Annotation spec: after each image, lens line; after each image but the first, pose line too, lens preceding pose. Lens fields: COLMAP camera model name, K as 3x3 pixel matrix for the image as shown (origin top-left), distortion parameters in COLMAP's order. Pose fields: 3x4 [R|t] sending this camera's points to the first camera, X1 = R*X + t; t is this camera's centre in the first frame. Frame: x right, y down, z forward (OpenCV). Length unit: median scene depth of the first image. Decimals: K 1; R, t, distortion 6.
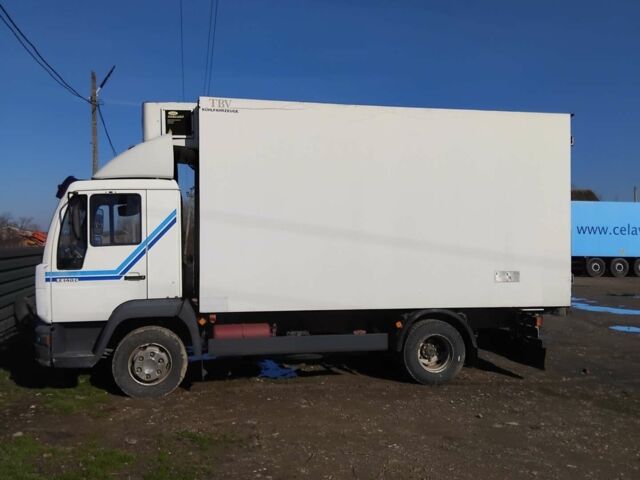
lens RADIAL K [[626.4, 0, 320.0], [0, 626.4, 240.0], [0, 0, 1]] dist [0.092487, -0.011717]
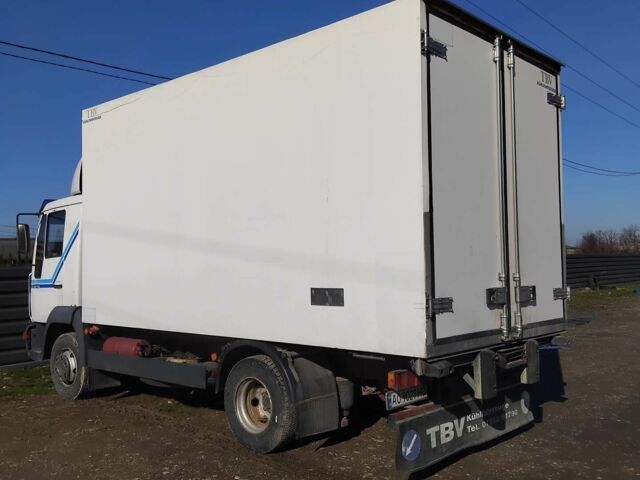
lens RADIAL K [[626.4, 0, 320.0], [0, 626.4, 240.0], [0, 0, 1]] dist [0.092487, -0.011717]
pose [[0.585269, -0.039404, -0.809881, 0.818708], [0.022252, 0.999223, -0.032536, 0.023194], [0.810533, 0.001021, 0.585691, 0.672892]]
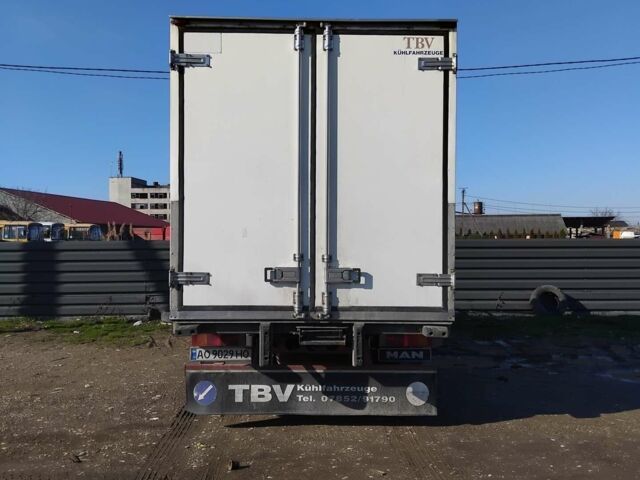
lens RADIAL K [[626.4, 0, 320.0], [0, 626.4, 240.0], [0, 0, 1]] dist [0.092487, -0.011717]
pose [[-0.178247, -0.003628, -0.983979, 1.012316], [0.003715, 0.999984, -0.004360, 0.027182], [0.983979, -0.004433, -0.178231, 1.209349]]
